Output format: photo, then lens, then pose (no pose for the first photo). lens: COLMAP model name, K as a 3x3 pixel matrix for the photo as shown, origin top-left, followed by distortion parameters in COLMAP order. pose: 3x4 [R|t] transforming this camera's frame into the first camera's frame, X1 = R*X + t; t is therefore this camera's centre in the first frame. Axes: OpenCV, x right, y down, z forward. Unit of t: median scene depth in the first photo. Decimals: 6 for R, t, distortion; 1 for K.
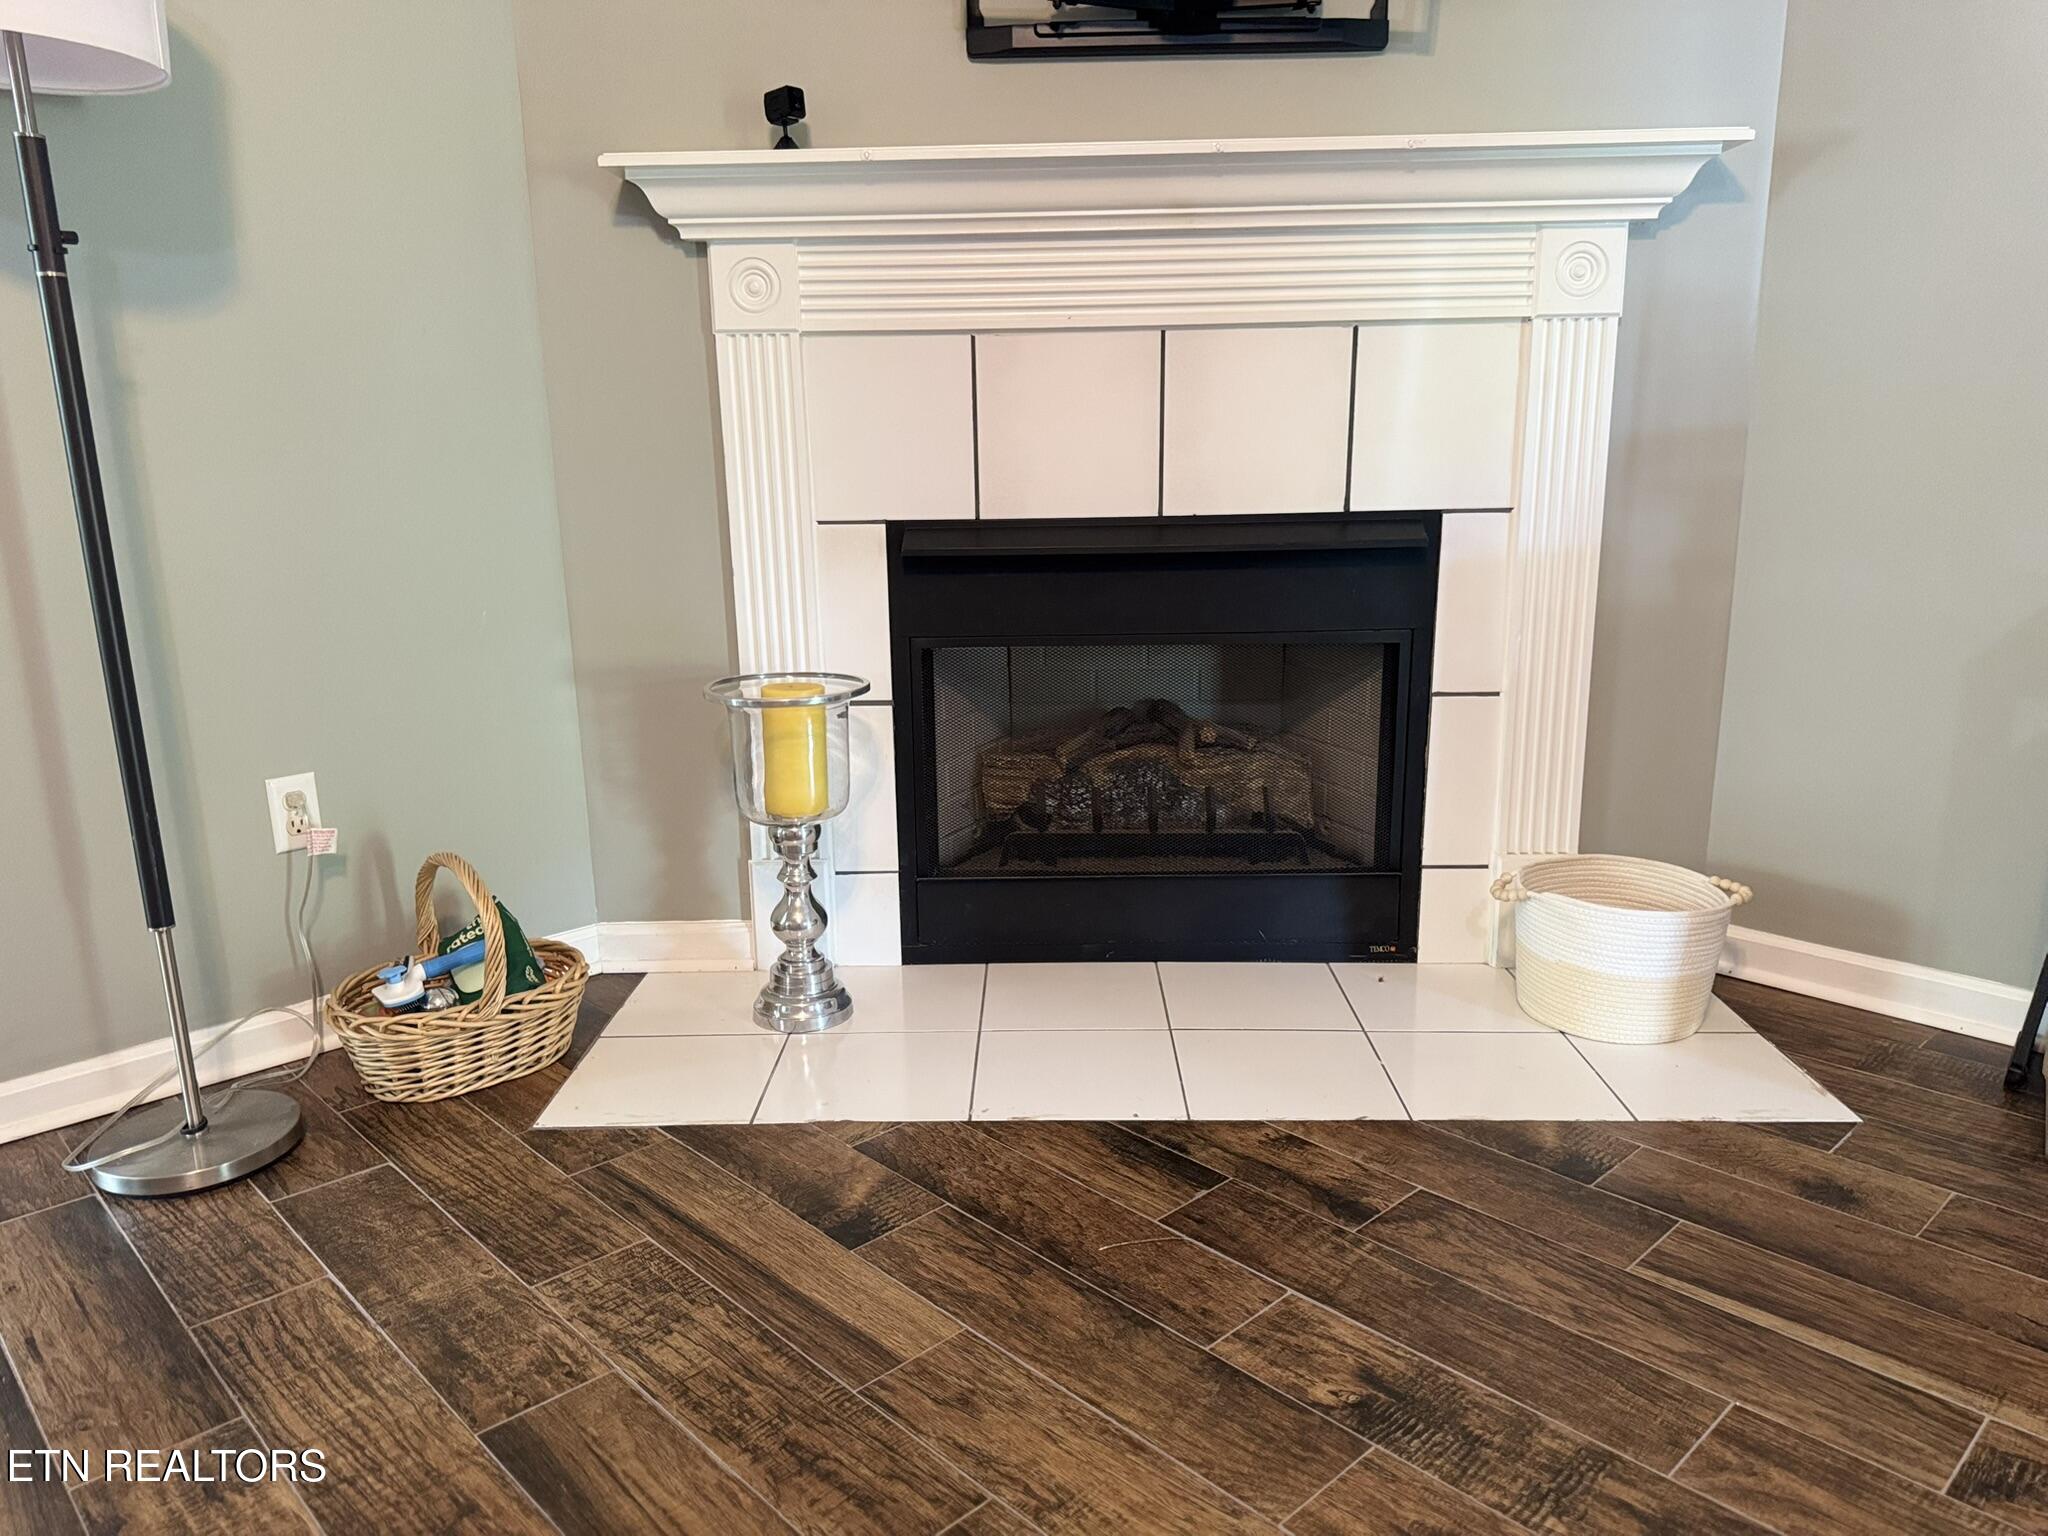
lens RADIAL K [[1441.9, 0, 1016.0], [0, 1441.9, 798.1], [0, 0, 1]] dist [0.062539, -0.065260]
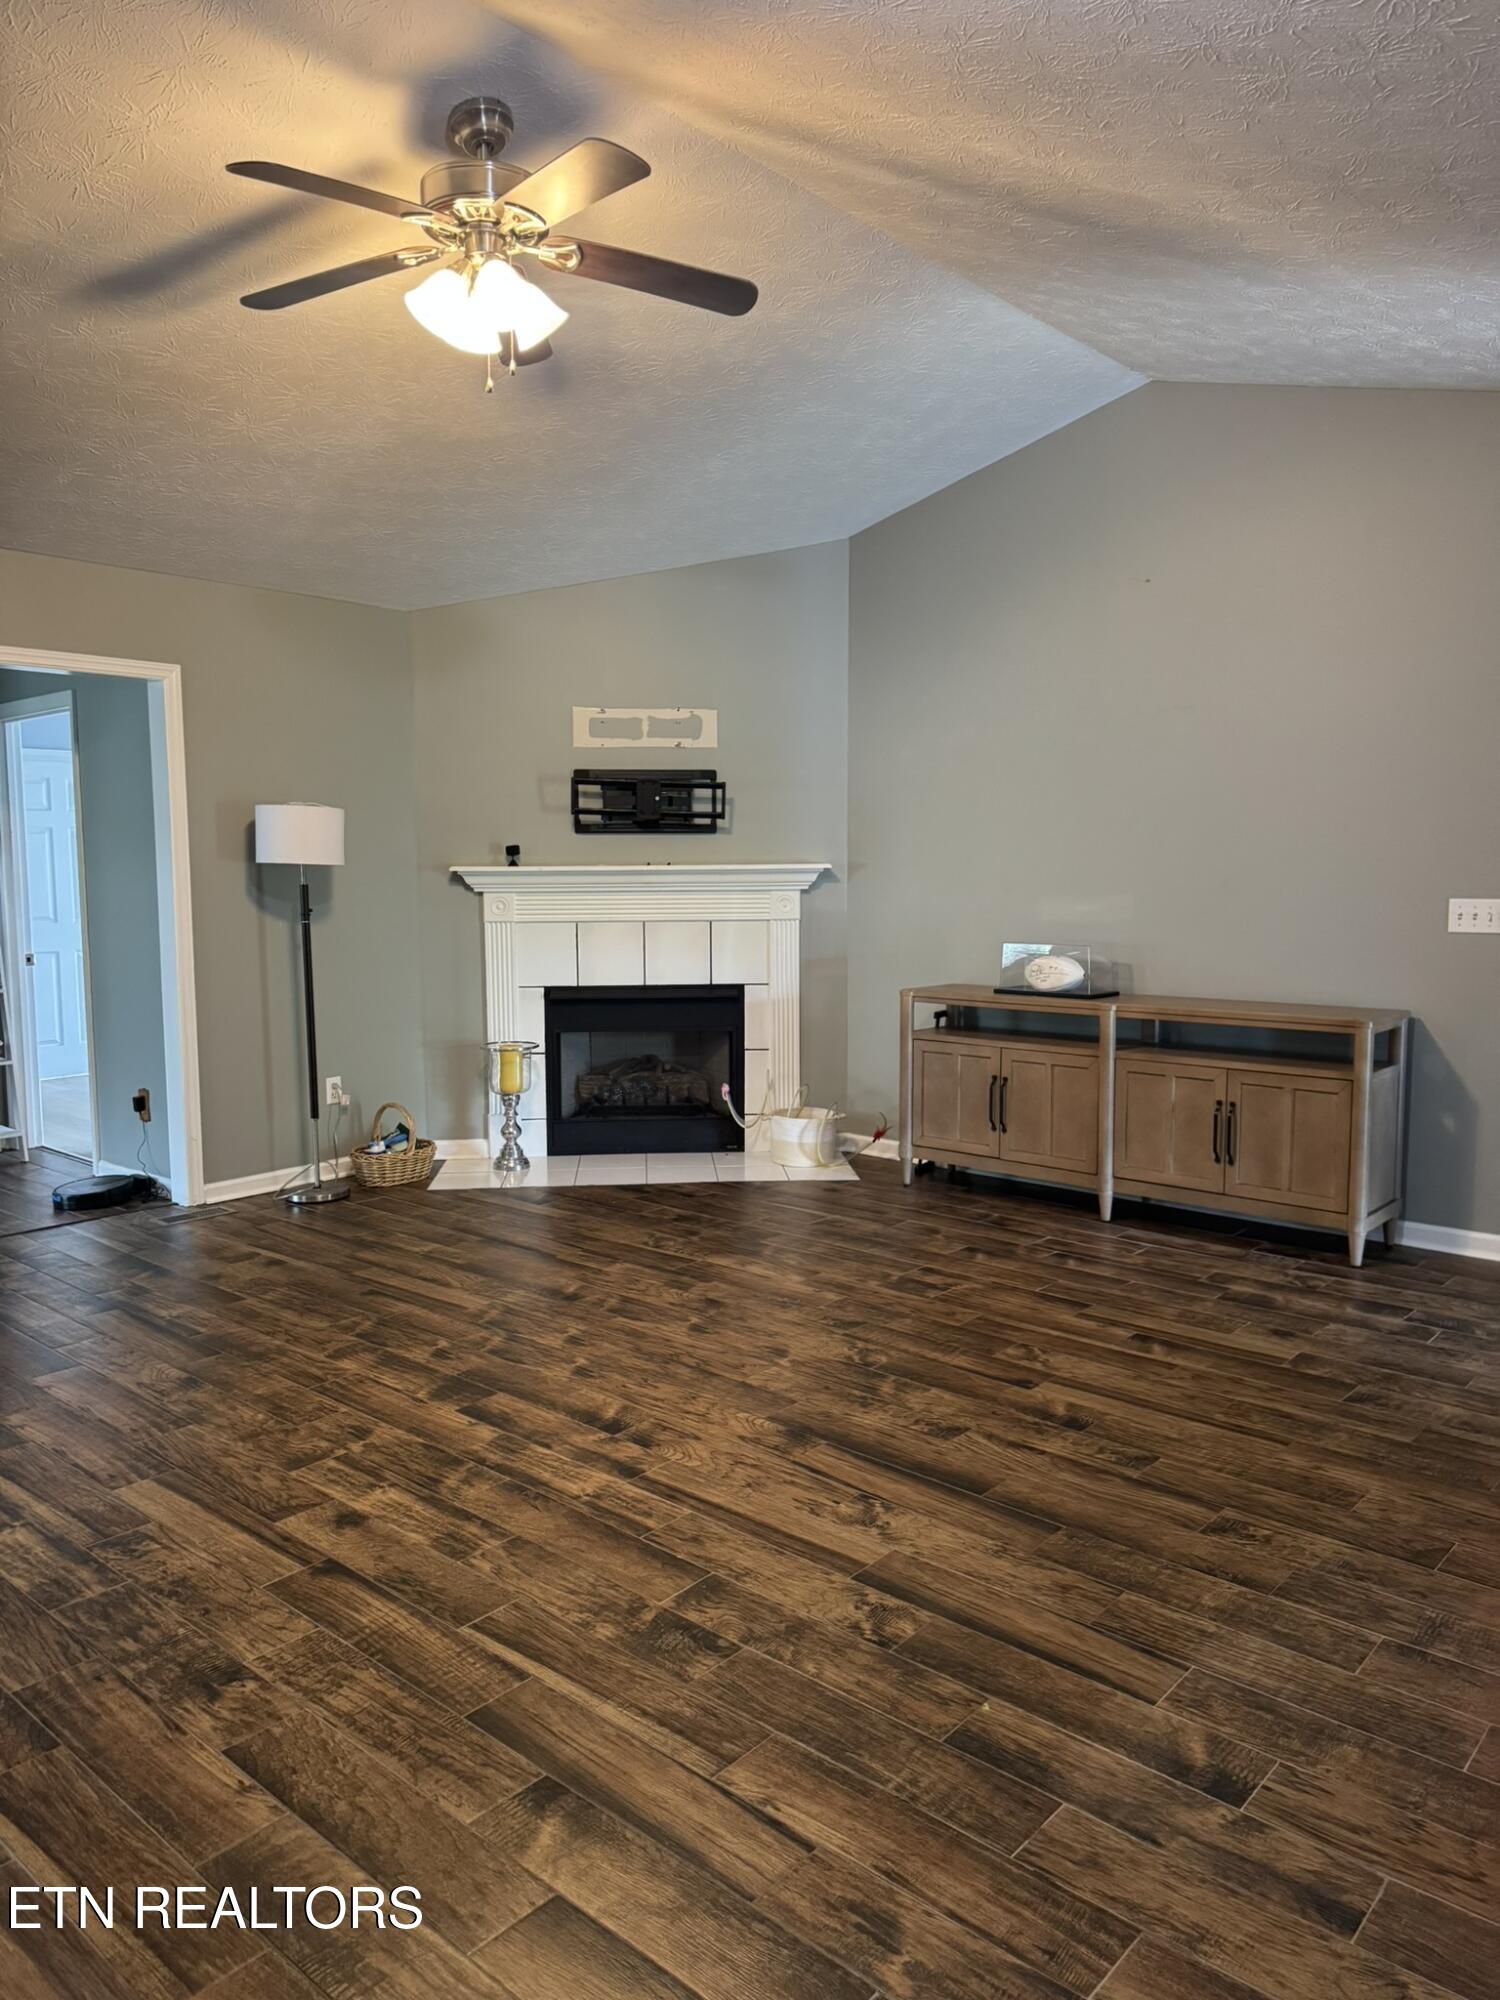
lens RADIAL K [[1408.1, 0, 735.6], [0, 1408.1, 1000.5], [0, 0, 1]] dist [0.062539, -0.065260]
pose [[0.996489, 0.000581, 0.083719, 0.049349], [0.011563, 0.989438, -0.144498, 0.228534], [-0.082919, 0.144958, 0.985957, -1.690610]]
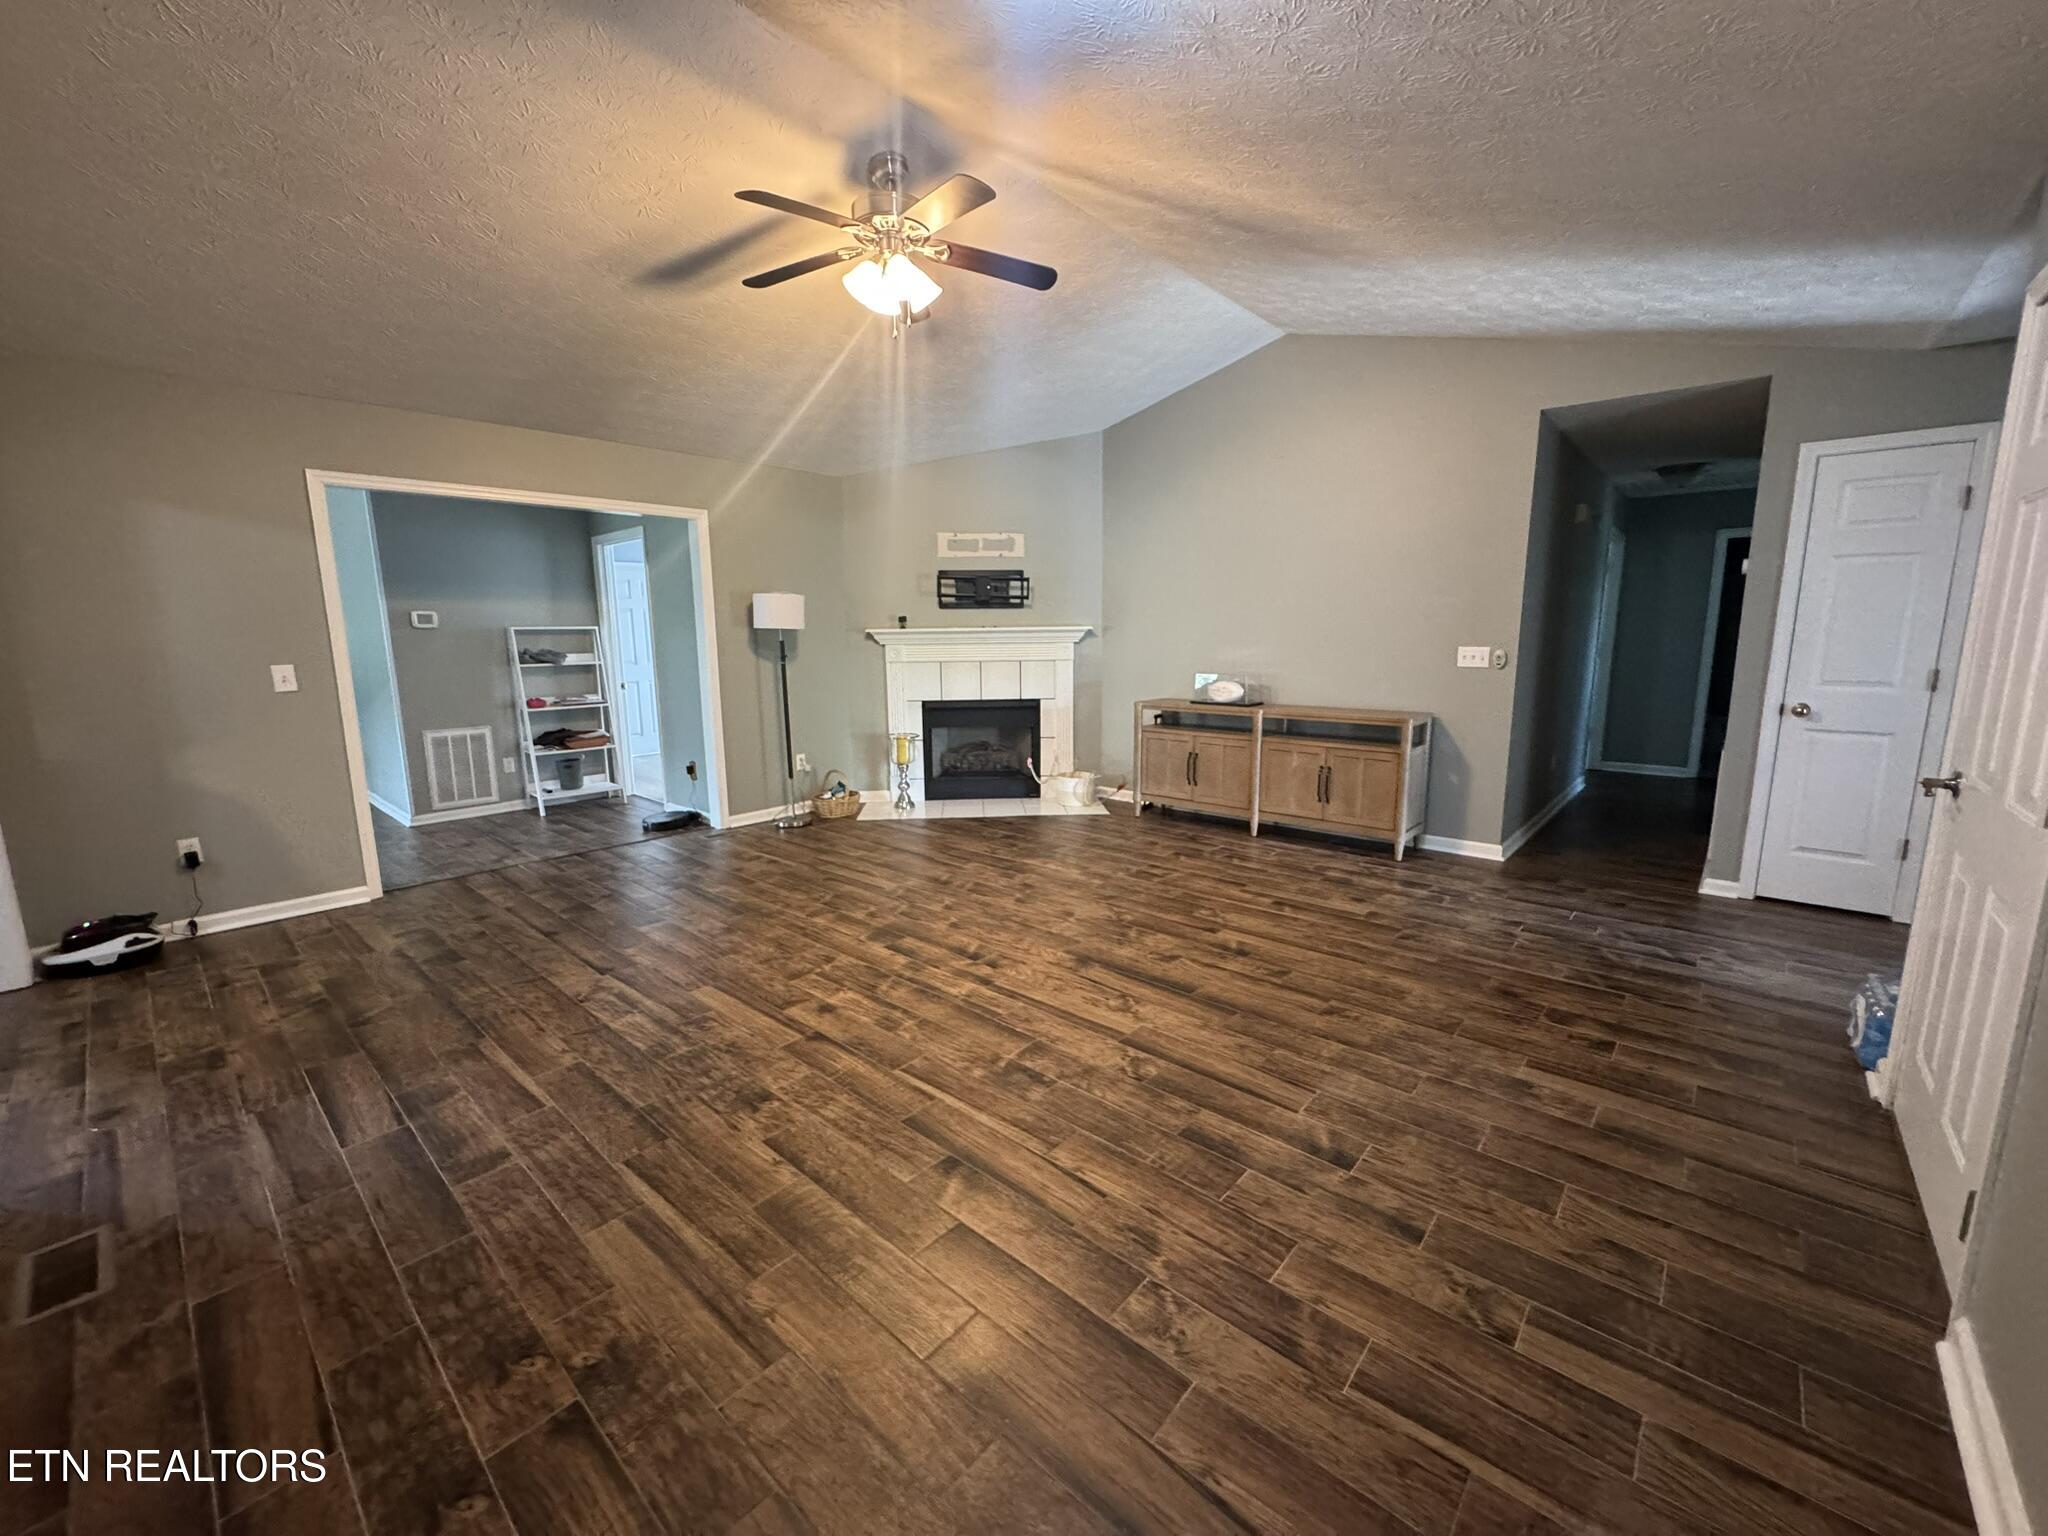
lens RADIAL K [[816.7, 0, 1022.7], [0, 816.7, 764.3], [0, 0, 1]] dist [0.002044, 0.000364]
pose [[0.996572, -0.008655, 0.082277, 0.015092], [0.015081, 0.996855, -0.077796, 0.225199], [-0.081345, 0.078770, 0.993568, -1.651418]]
